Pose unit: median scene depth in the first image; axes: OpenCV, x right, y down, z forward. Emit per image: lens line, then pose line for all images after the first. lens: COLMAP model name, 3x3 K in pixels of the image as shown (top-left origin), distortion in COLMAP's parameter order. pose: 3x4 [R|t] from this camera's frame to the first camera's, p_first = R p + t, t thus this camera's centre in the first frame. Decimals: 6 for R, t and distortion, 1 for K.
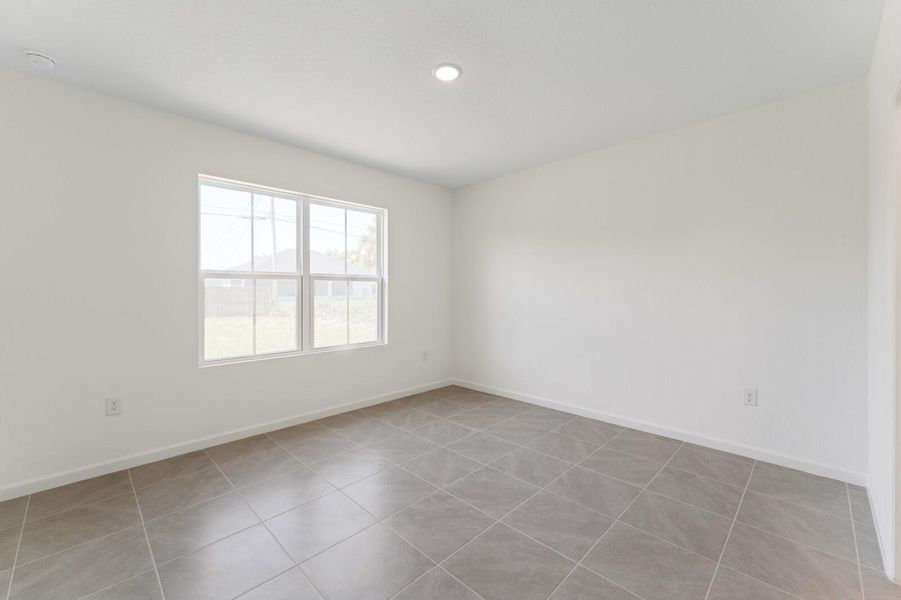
lens RADIAL K [[364.2, 0, 460.4], [0, 364.2, 297.5], [0, 0, 1]] dist [0.000076, 0.000113]
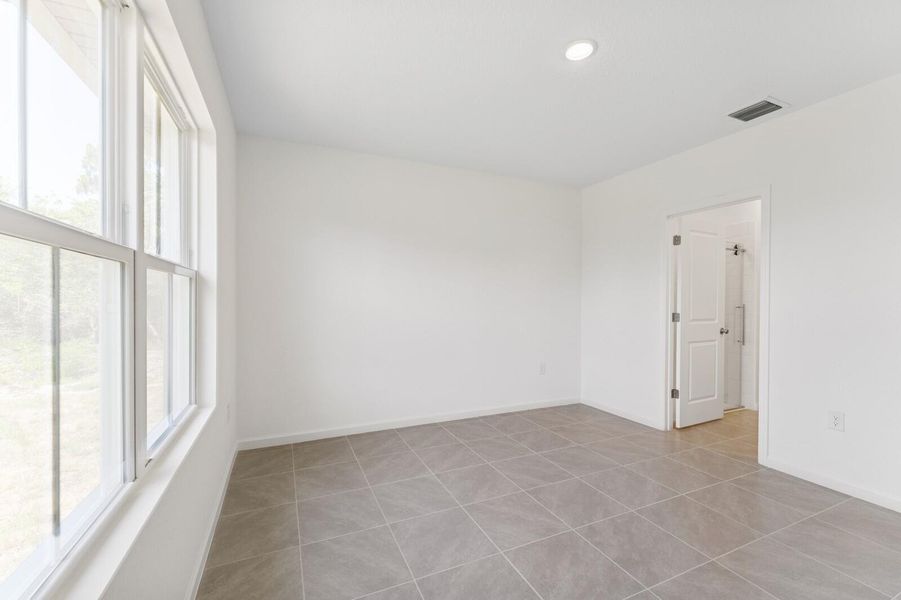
lens RADIAL K [[364.2, 0, 451.4], [0, 364.2, 302.8], [0, 0, 1]] dist [0.000076, 0.000113]
pose [[0.382829, -0.001300, 0.923818, -0.686590], [0.008766, 0.999959, -0.002226, -0.005692], [-0.923778, 0.008951, 0.382824, 0.670702]]
